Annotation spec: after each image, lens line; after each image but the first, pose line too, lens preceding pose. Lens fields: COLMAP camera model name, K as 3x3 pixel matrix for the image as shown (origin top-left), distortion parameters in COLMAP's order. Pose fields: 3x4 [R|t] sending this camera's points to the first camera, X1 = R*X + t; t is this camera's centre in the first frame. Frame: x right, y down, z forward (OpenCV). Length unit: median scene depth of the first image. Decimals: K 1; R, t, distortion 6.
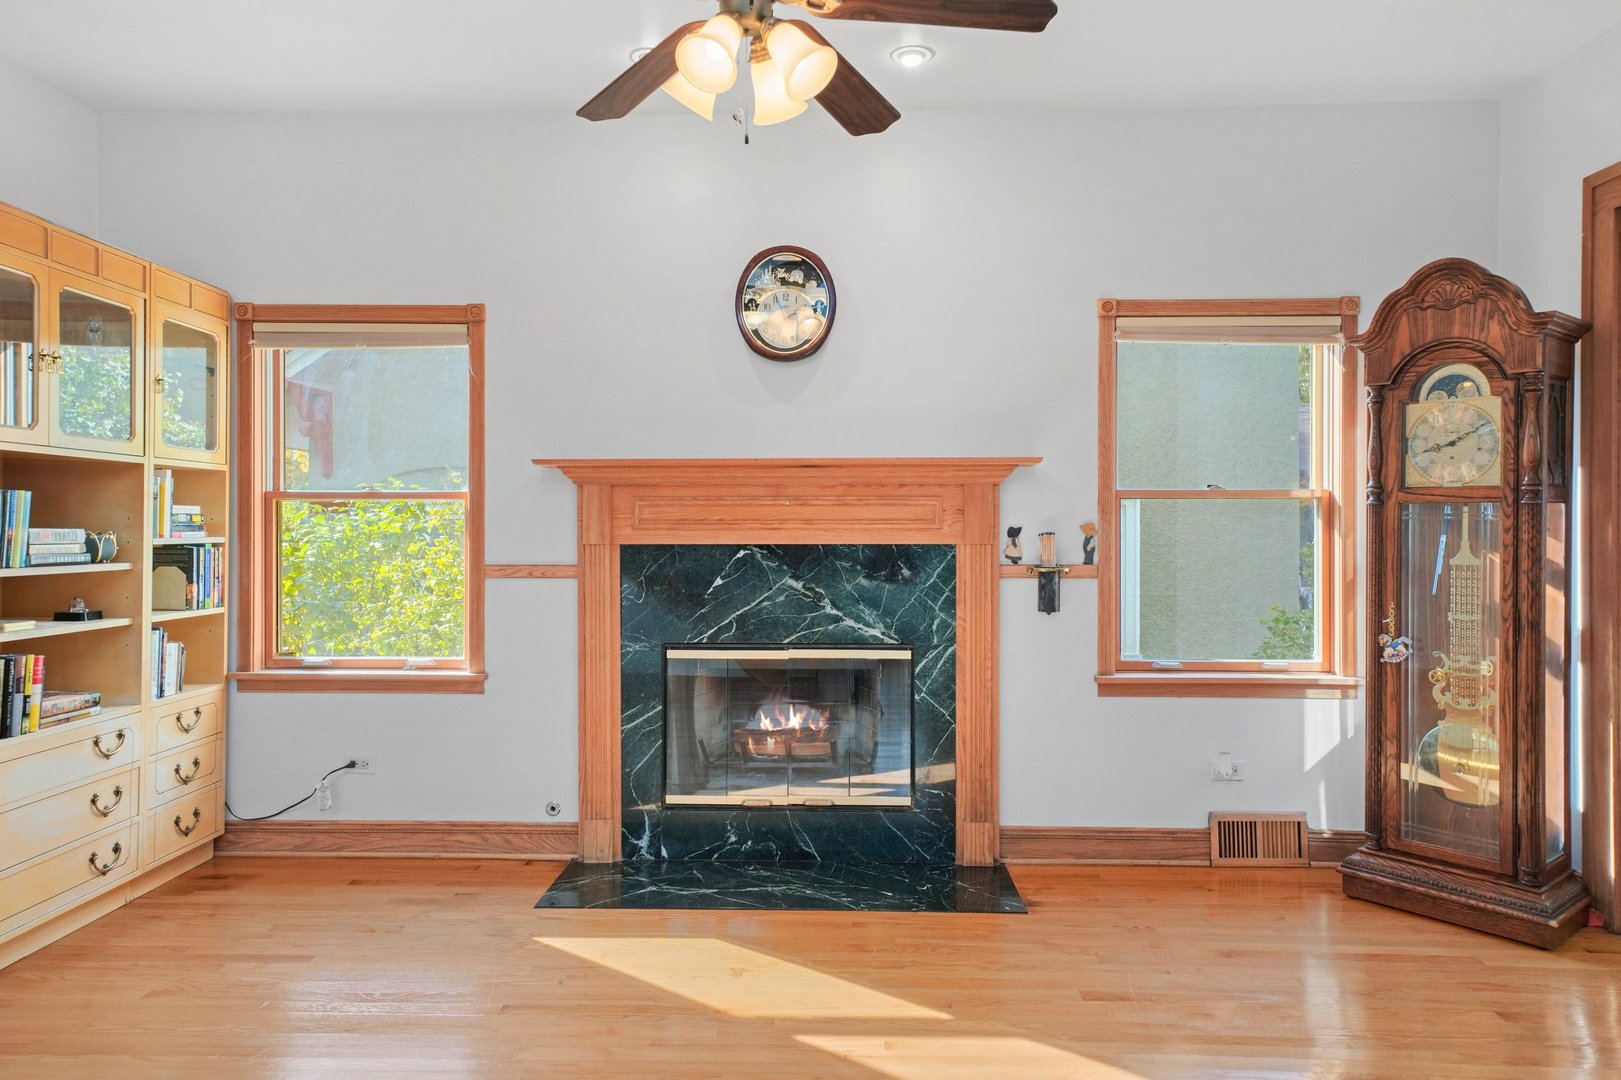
lens RADIAL K [[1136.4, 0, 809.2], [0, 1136.4, 537.2], [0, 0, 1]] dist [0.059809, -0.002384]
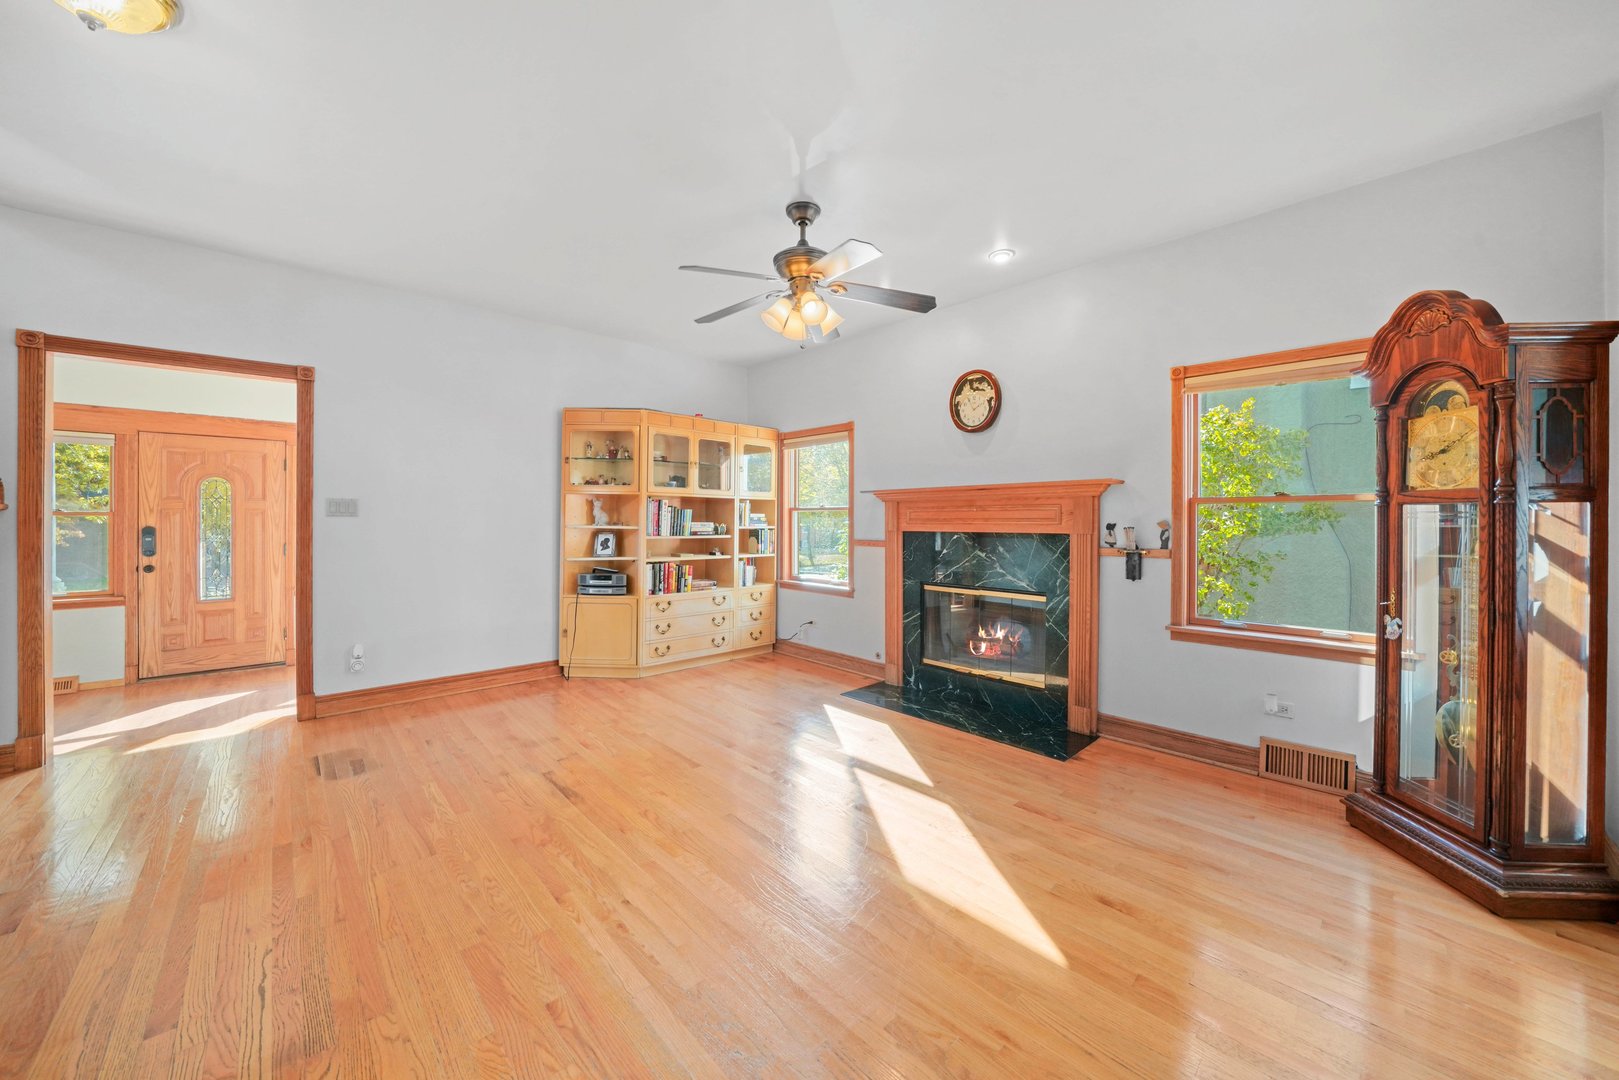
lens RADIAL K [[615.0, 0, 808.1], [0, 615.0, 527.7], [0, 0, 1]] dist [-0.000109, 0.000138]
pose [[0.688334, 0.009175, -0.725336, 0.515162], [-0.009503, 0.999948, 0.003631, -0.002071], [0.725332, 0.004394, 0.688385, 0.122894]]
